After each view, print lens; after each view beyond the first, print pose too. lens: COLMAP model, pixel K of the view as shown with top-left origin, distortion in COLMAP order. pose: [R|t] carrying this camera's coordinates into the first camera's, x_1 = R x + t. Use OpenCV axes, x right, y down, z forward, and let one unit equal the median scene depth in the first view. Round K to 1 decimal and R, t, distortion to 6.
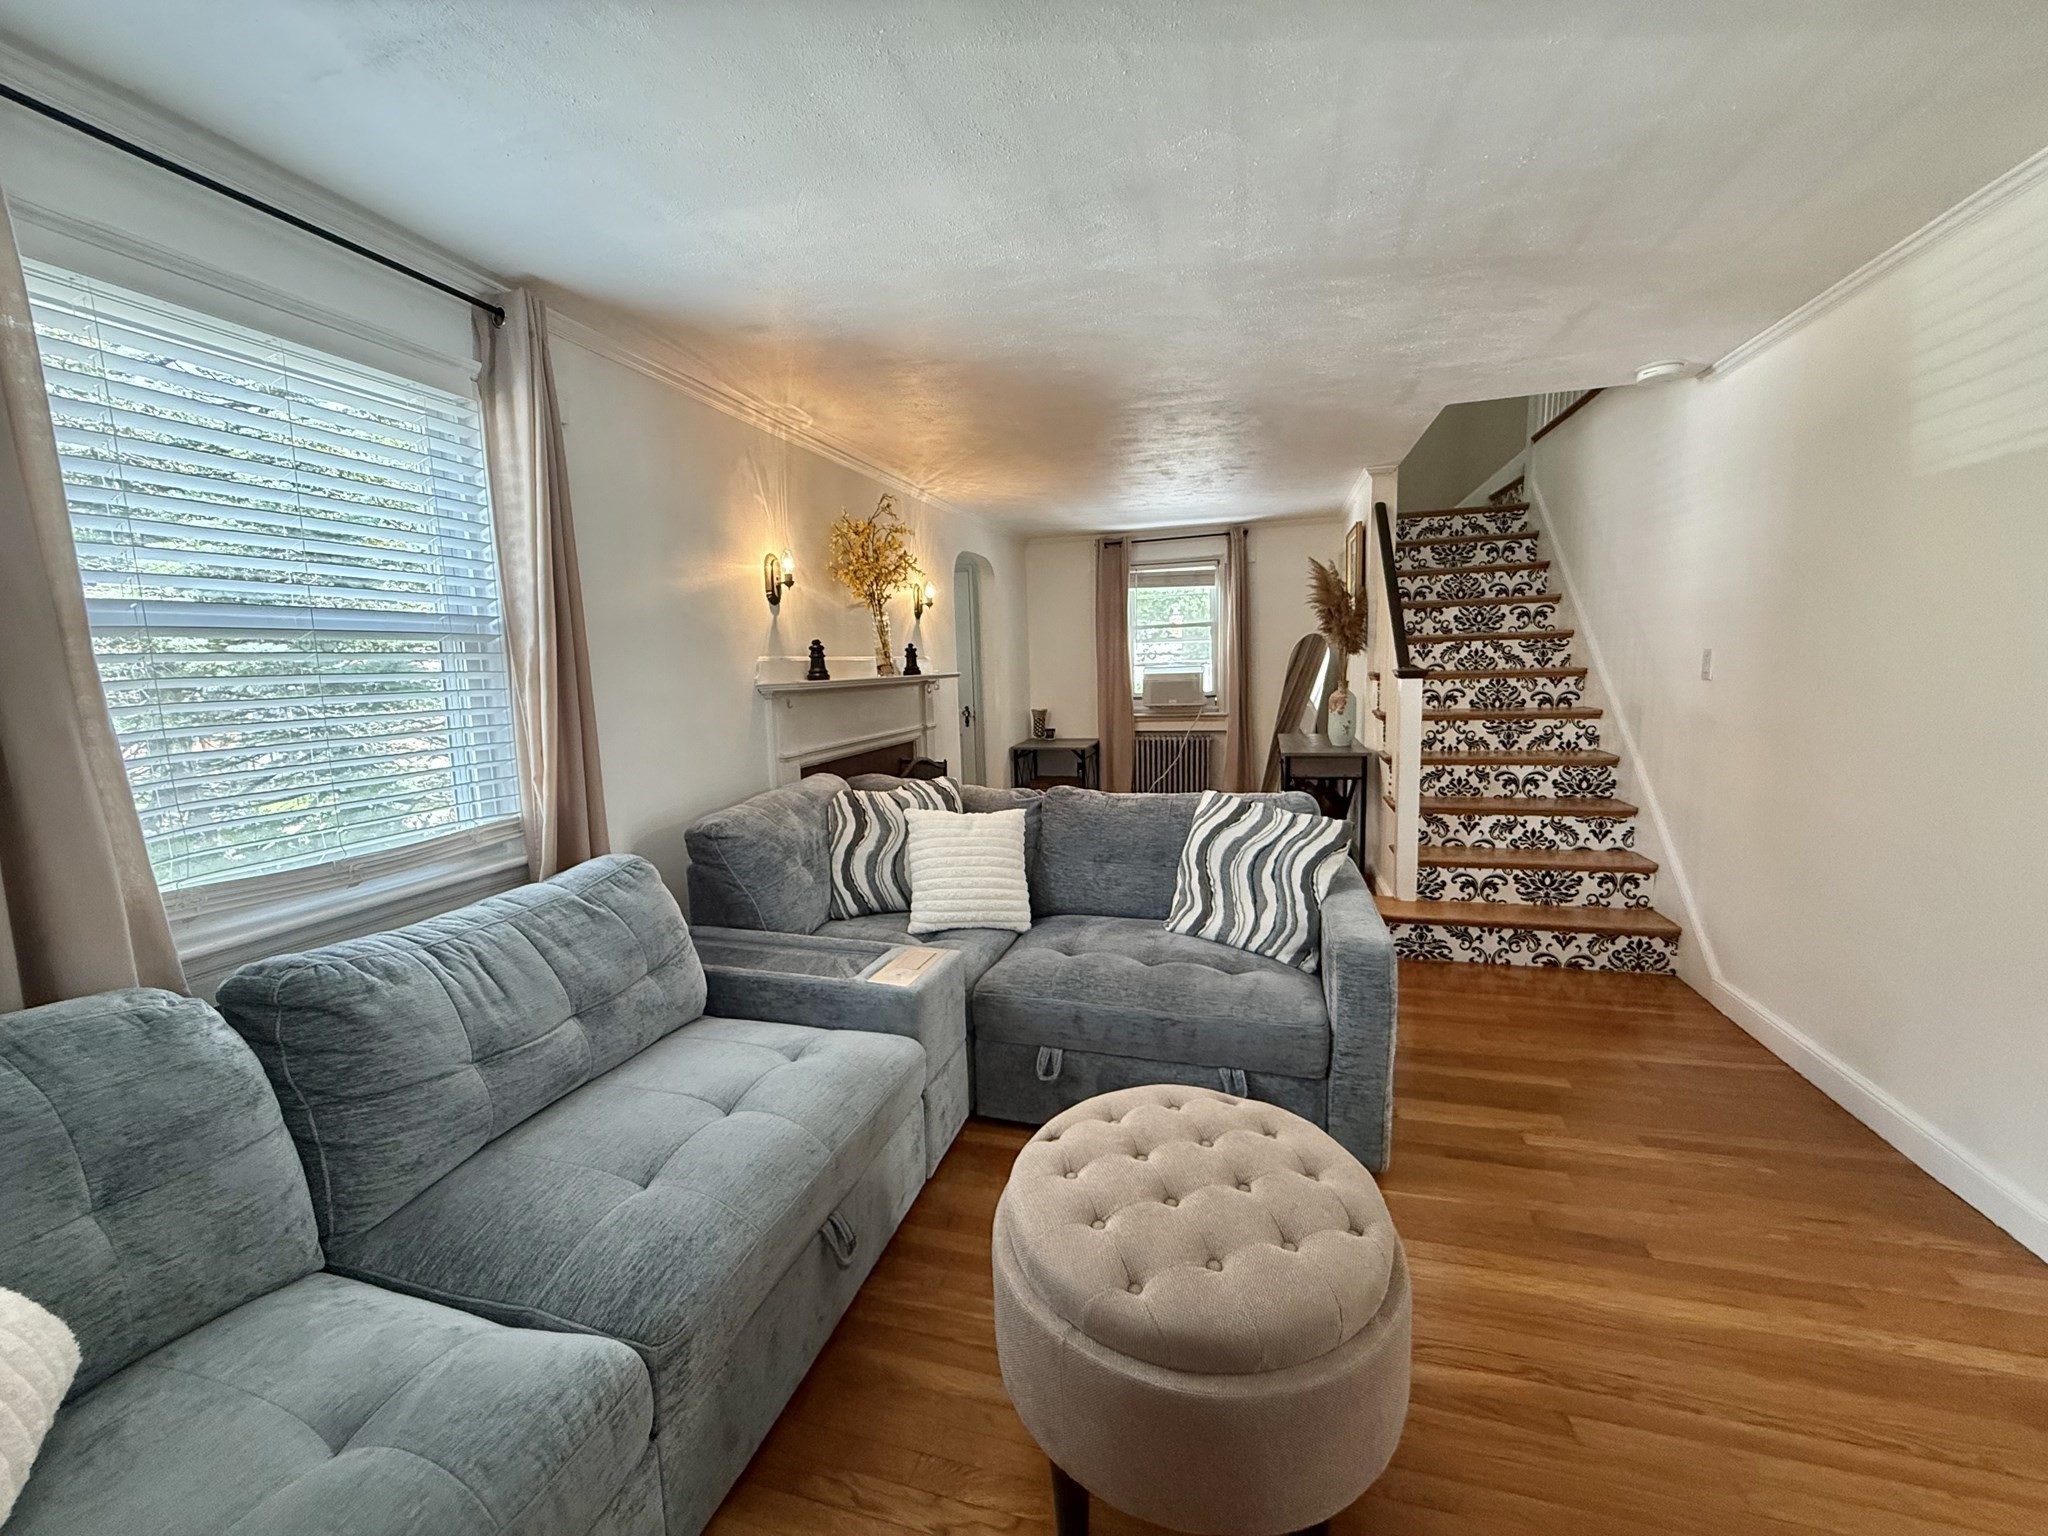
lens RADIAL K [[815.7, 0, 1016.4], [0, 815.7, 767.9], [0, 0, 1]] dist [-0.003537, 0.001580]
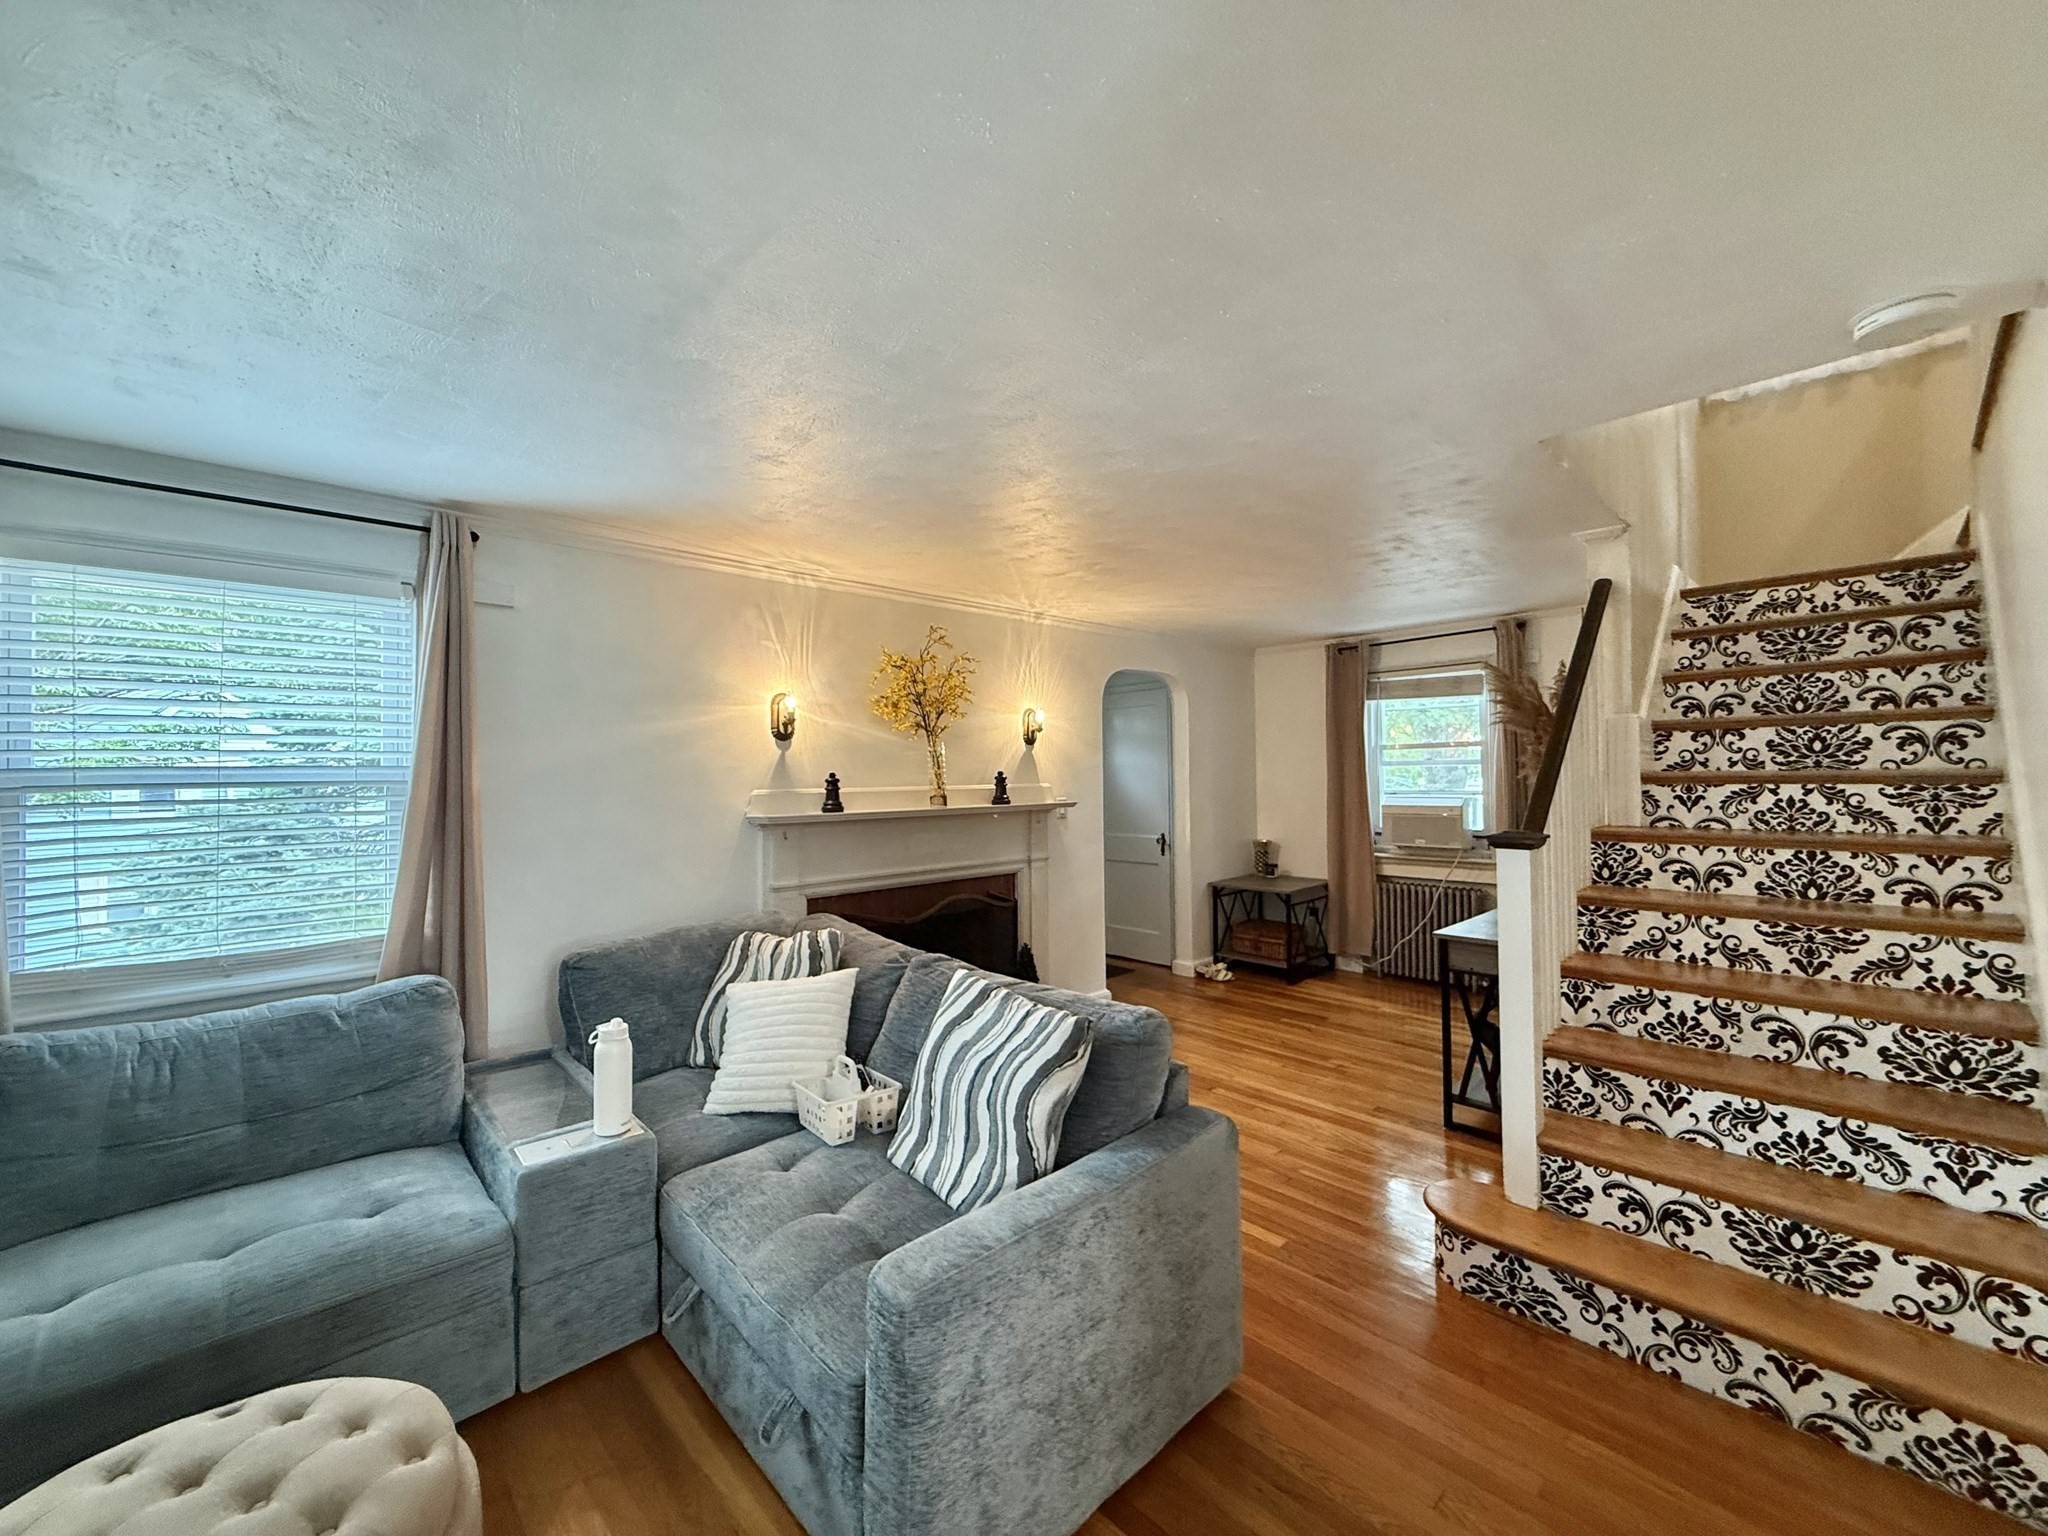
lens RADIAL K [[815.7, 0, 1020.4], [0, 815.7, 768.7], [0, 0, 1]] dist [-0.003537, 0.001580]
pose [[0.864239, 0.015850, -0.502832, 0.423713], [-0.077284, 0.991822, -0.101568, -0.069060], [0.497110, 0.126640, 0.858396, 0.216192]]
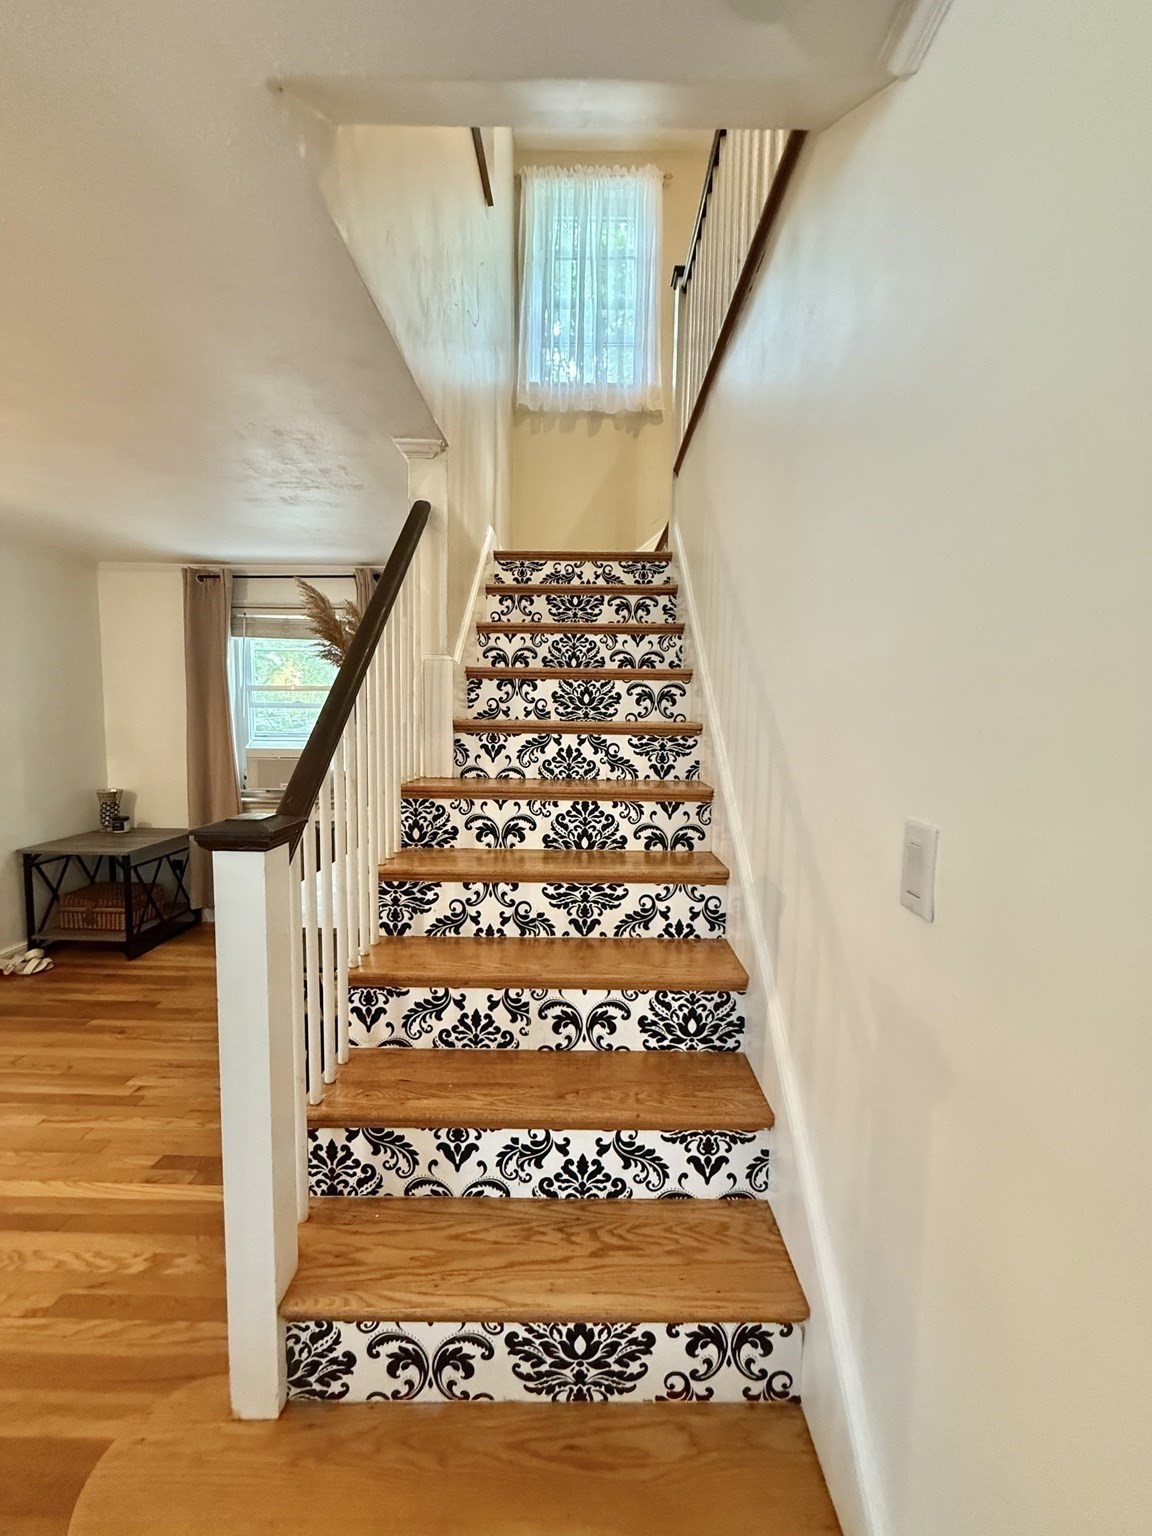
lens RADIAL K [[611.8, 0, 577.1], [0, 611.8, 762.2], [0, 0, 1]] dist [-0.003537, 0.001580]
pose [[0.961235, 0.023488, 0.274729, 0.500483], [-0.008502, 0.998416, -0.055612, -0.122205], [-0.275600, 0.051121, 0.959912, 0.618008]]
